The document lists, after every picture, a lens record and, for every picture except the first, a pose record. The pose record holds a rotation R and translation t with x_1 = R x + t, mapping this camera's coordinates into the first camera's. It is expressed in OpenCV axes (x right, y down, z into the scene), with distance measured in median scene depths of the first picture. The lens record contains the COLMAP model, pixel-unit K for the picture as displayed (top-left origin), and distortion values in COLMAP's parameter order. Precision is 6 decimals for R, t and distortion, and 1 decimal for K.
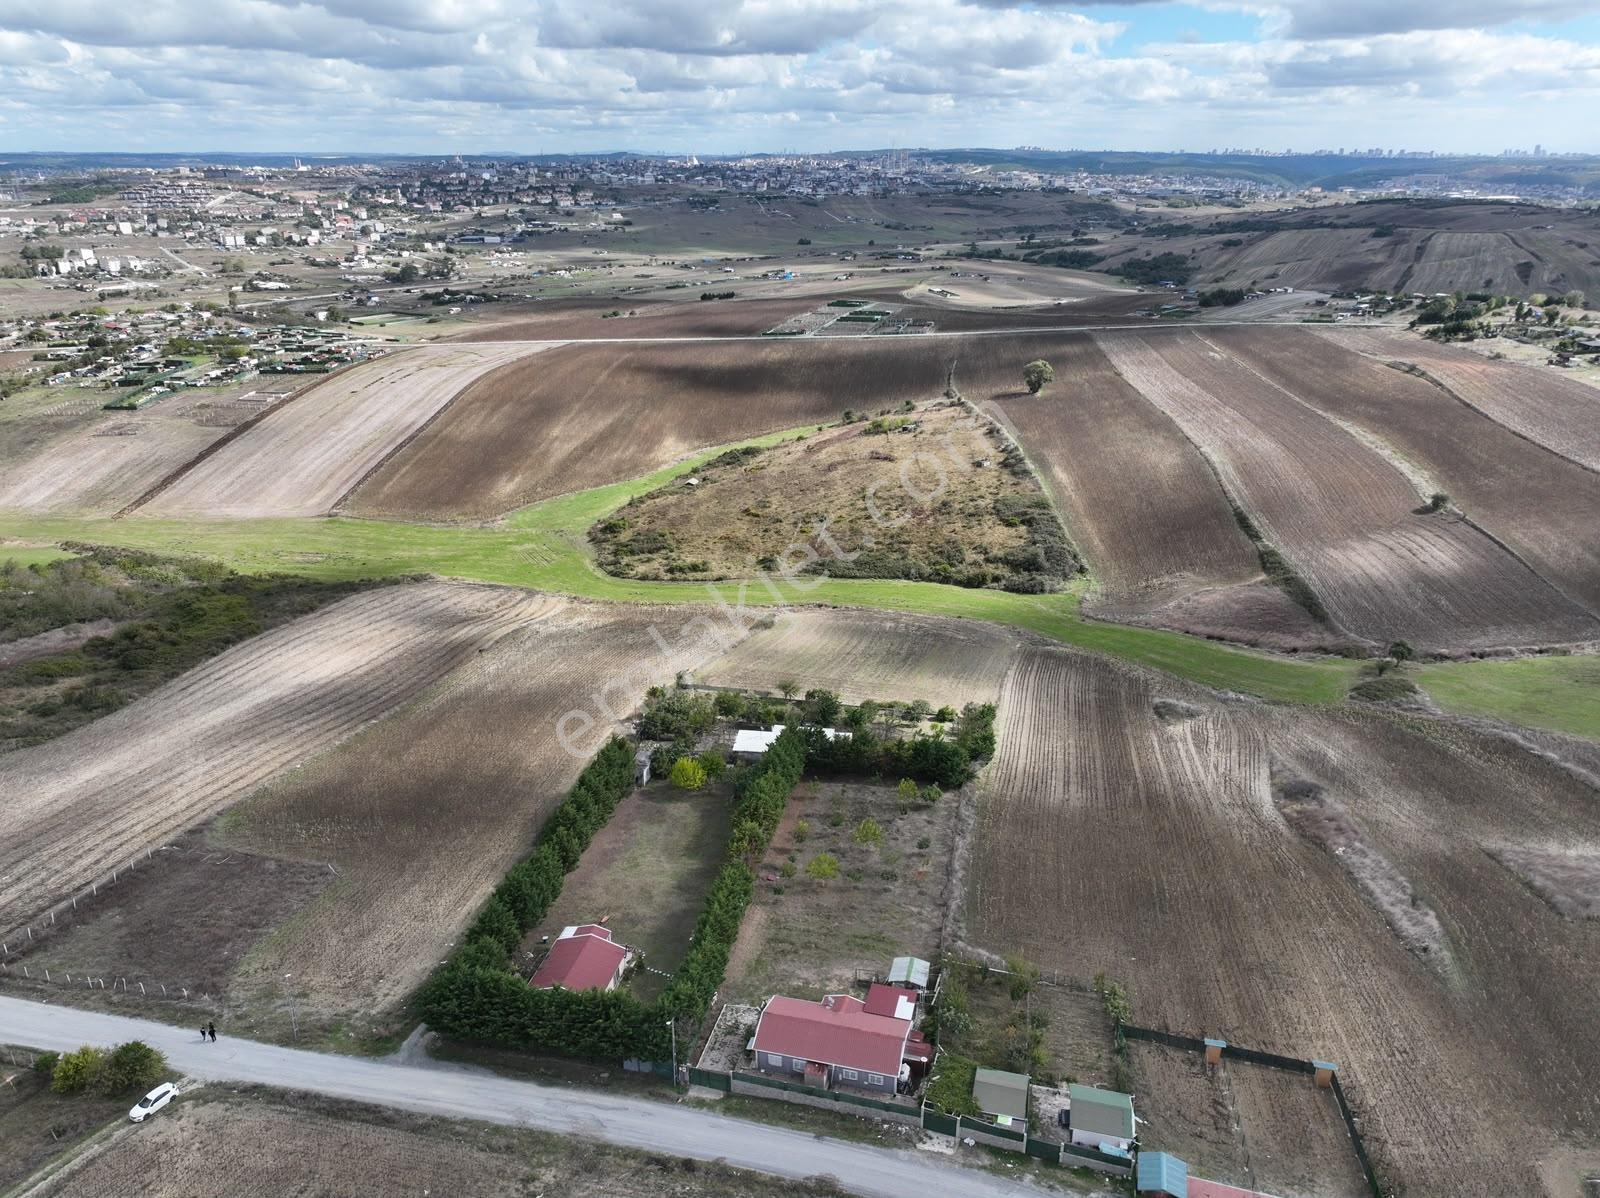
lens RADIAL K [[1125.6, 0, 801.5], [0, 1125.6, 622.5], [0, 0, 1]] dist [-0.004744, 0.022542]
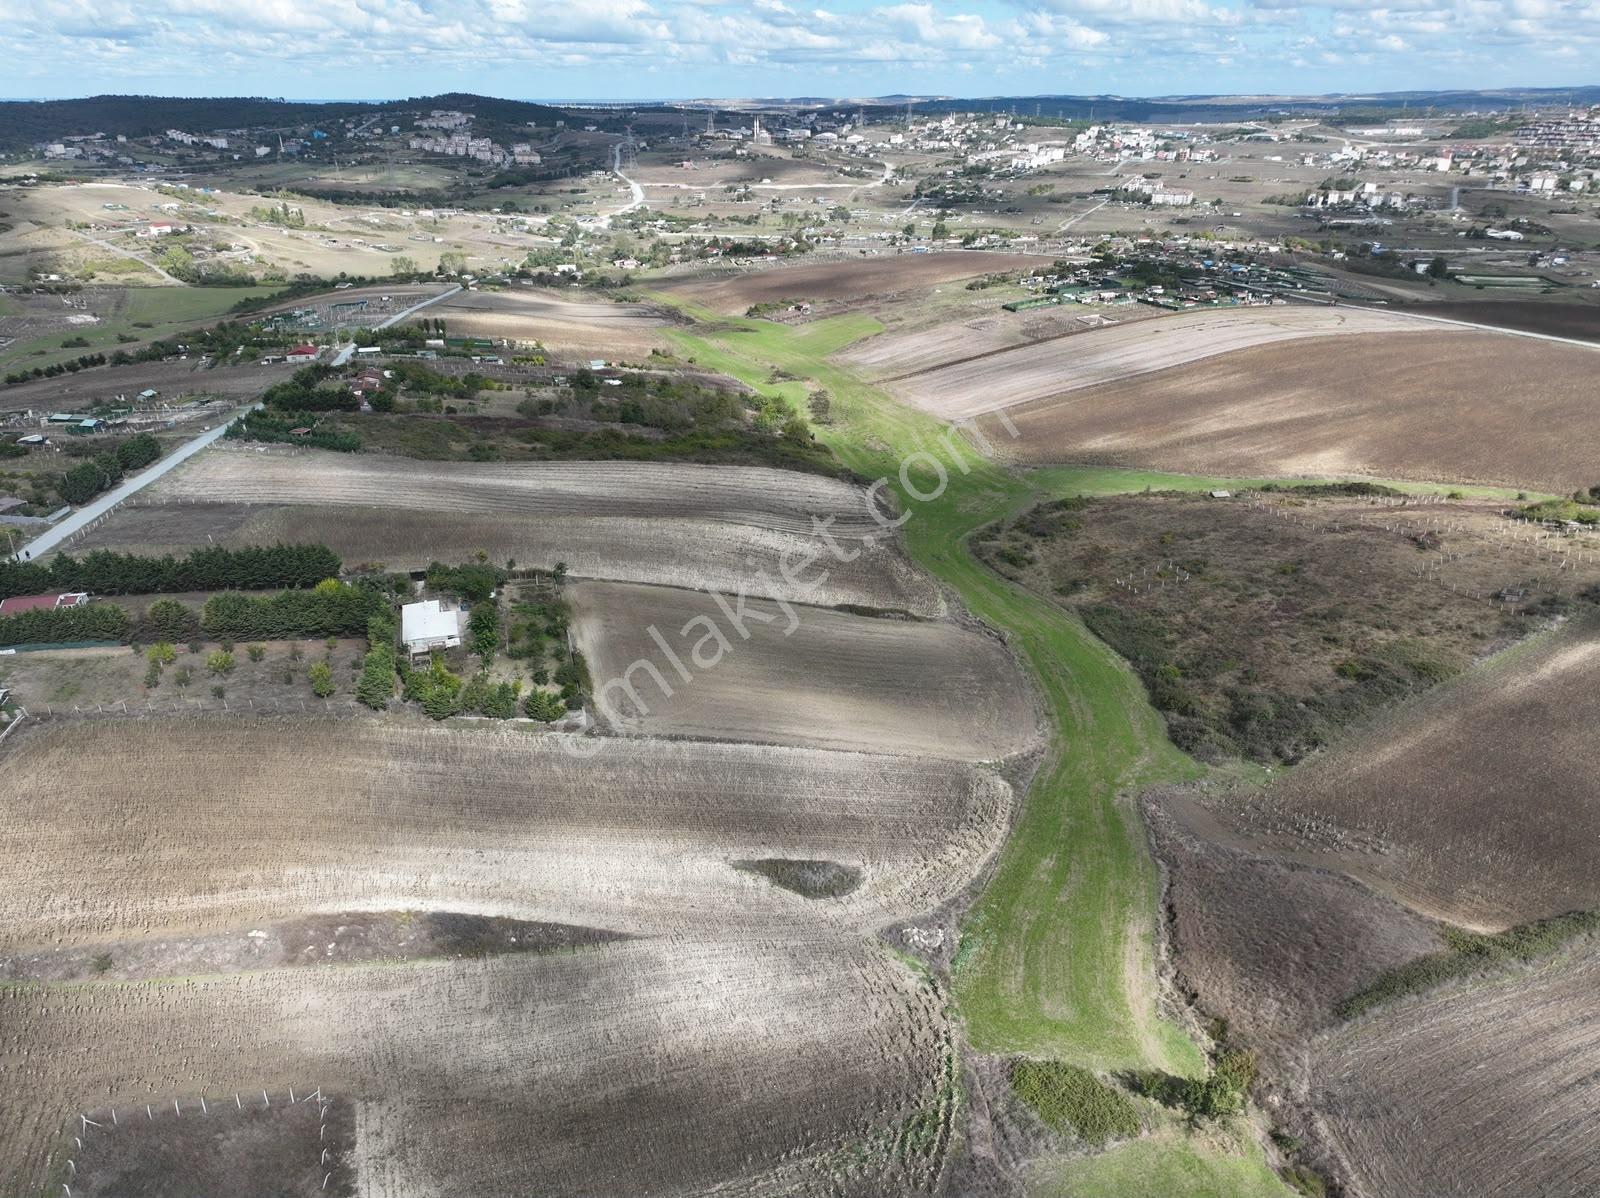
lens RADIAL K [[1125.6, 0, 793.0], [0, 1125.6, 595.3], [0, 0, 1]] dist [-0.004744, 0.022542]
pose [[0.415575, 0.372972, -0.829572, 0.363868], [-0.349524, 0.907514, 0.232920, -0.105493], [0.839721, 0.193159, 0.507502, 0.250859]]
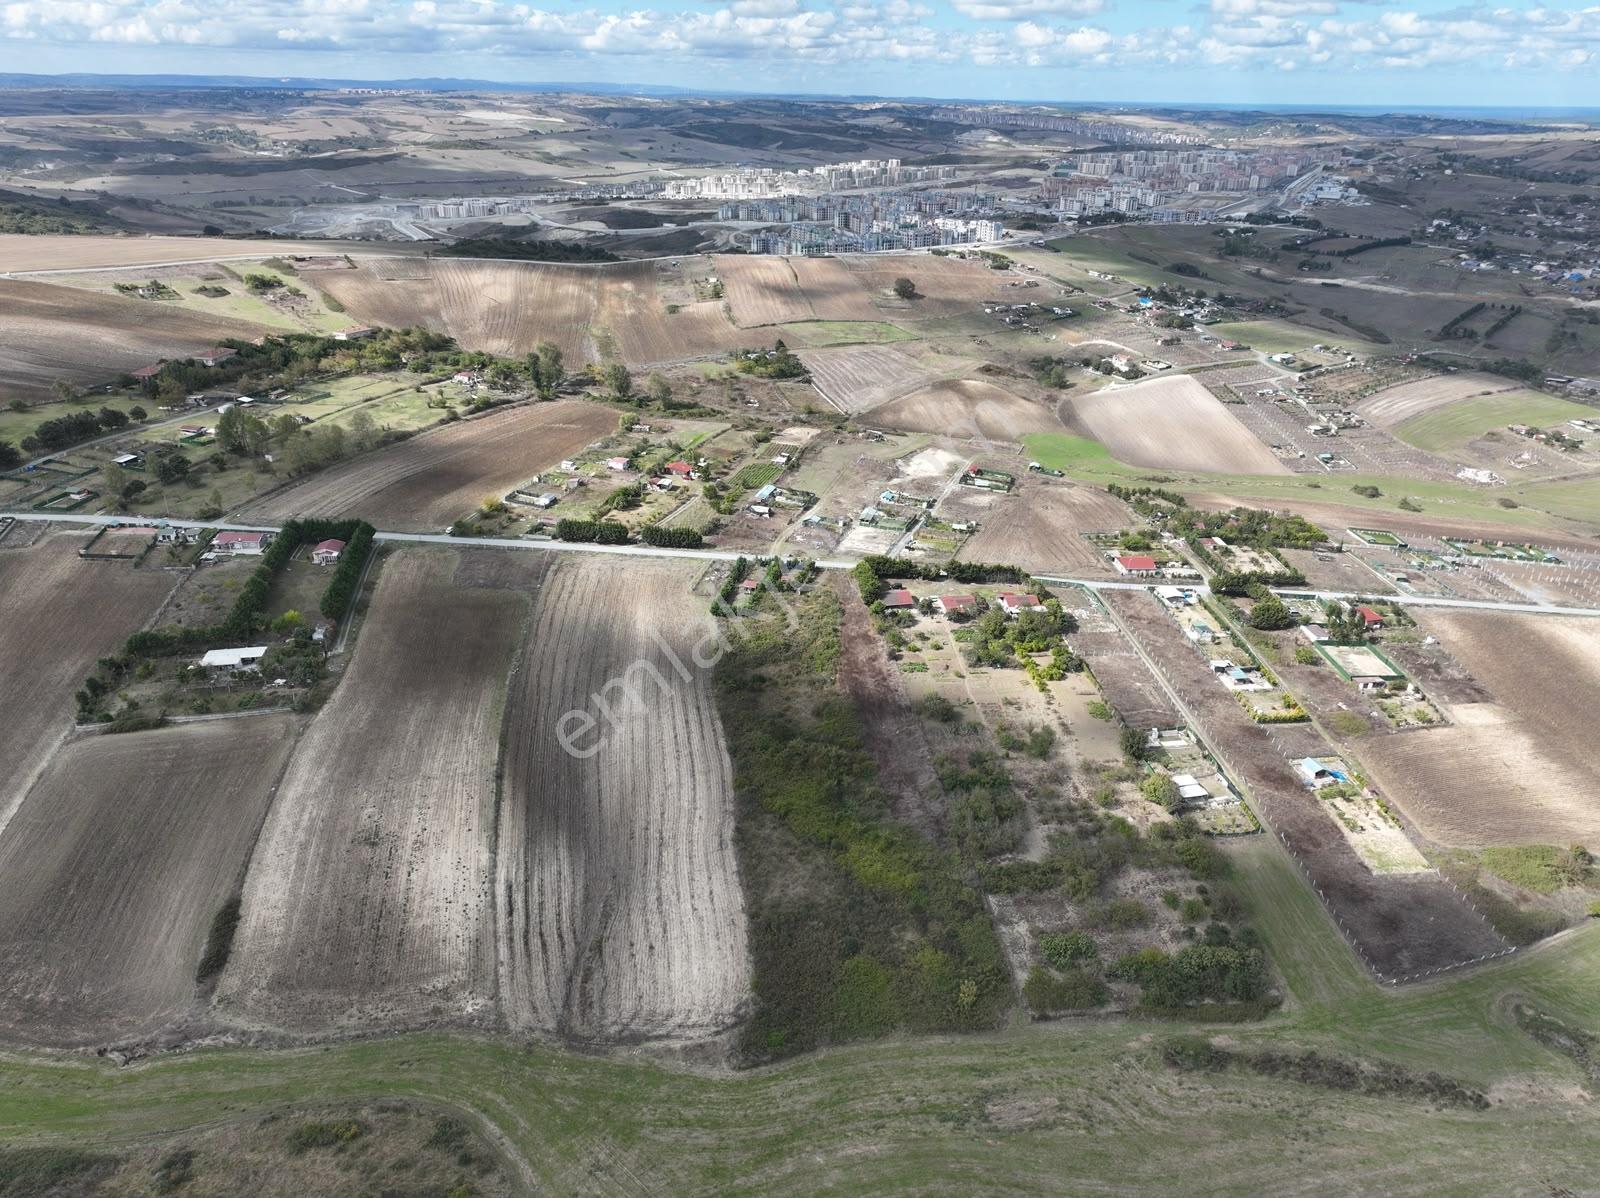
lens RADIAL K [[1125.6, 0, 800.3], [0, 1125.6, 599.9], [0, 0, 1]] dist [-0.004744, 0.022542]
pose [[-0.956079, 0.111661, -0.271008, -0.132758], [-0.123253, 0.685725, 0.717350, -0.445171], [0.265937, 0.719245, -0.641844, 0.780846]]
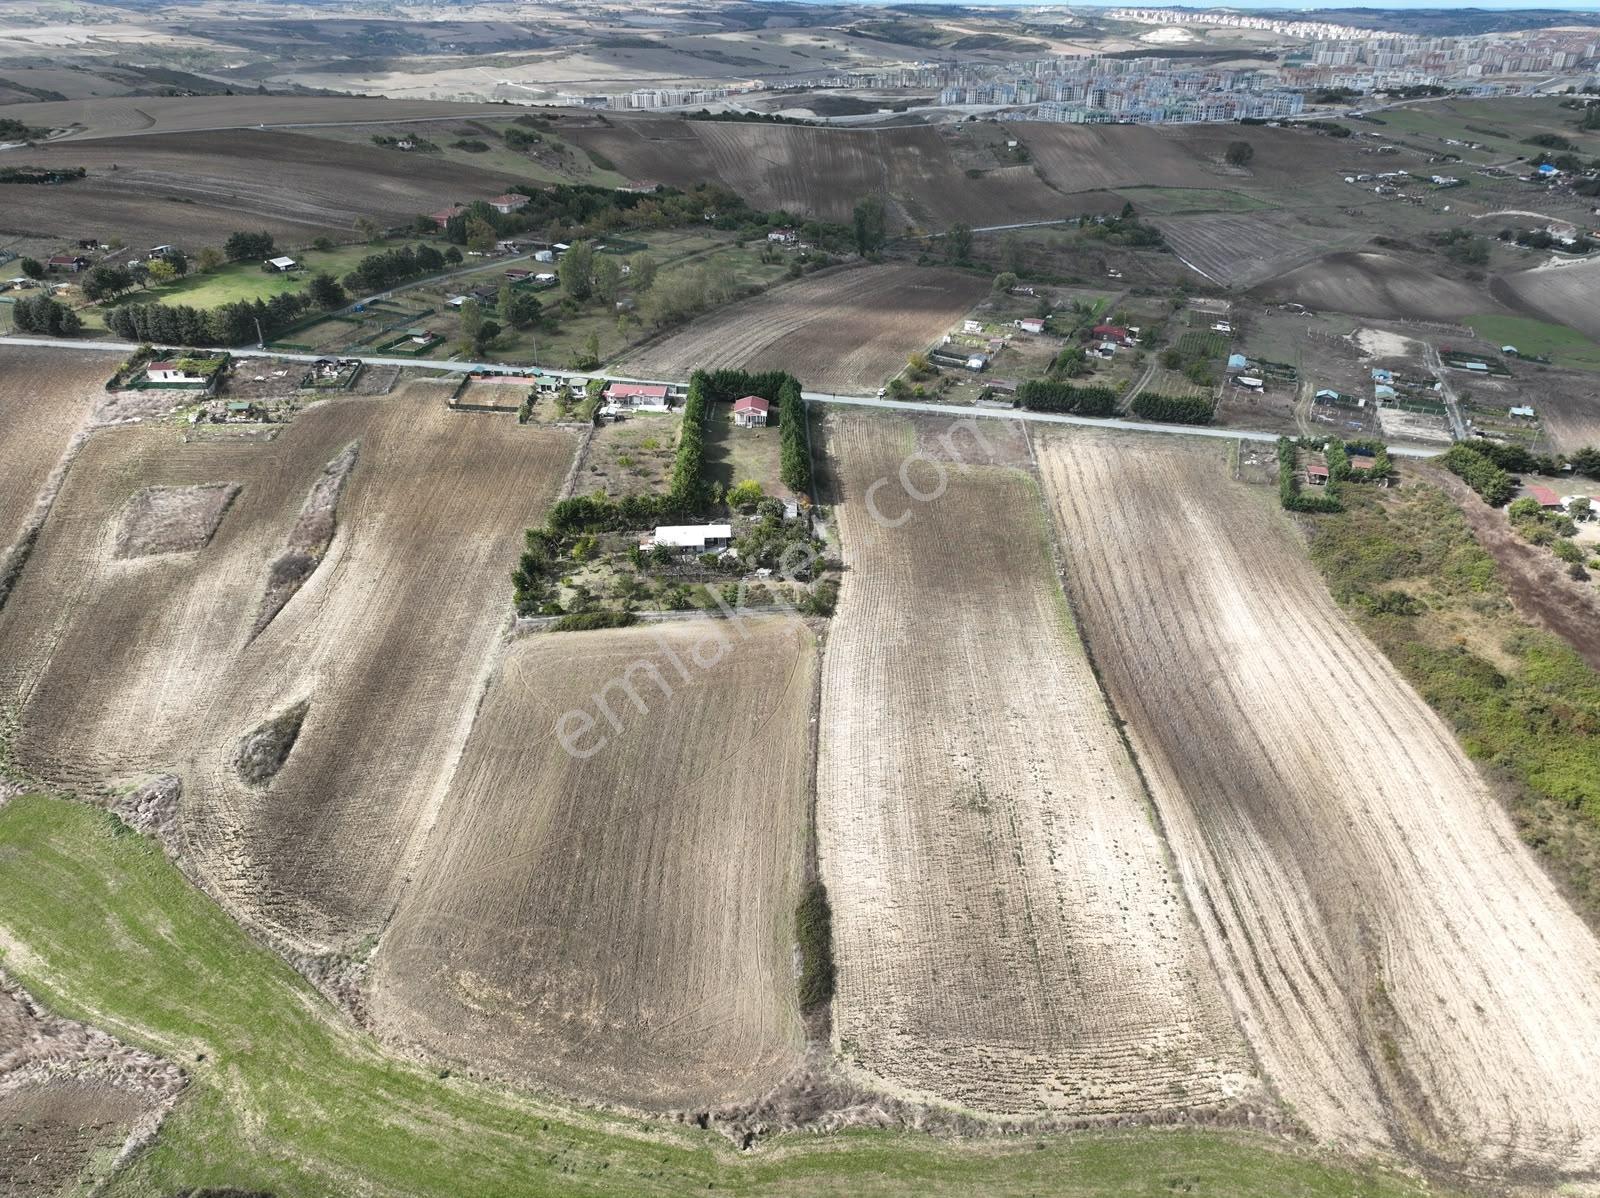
lens RADIAL K [[1125.6, 0, 799.8], [0, 1125.6, 601.0], [0, 0, 1]] dist [-0.004744, 0.022542]
pose [[-0.983008, 0.085214, -0.162586, 0.027159], [-0.072310, 0.634342, 0.769663, -0.288632], [0.168722, 0.768342, -0.617401, 0.641174]]
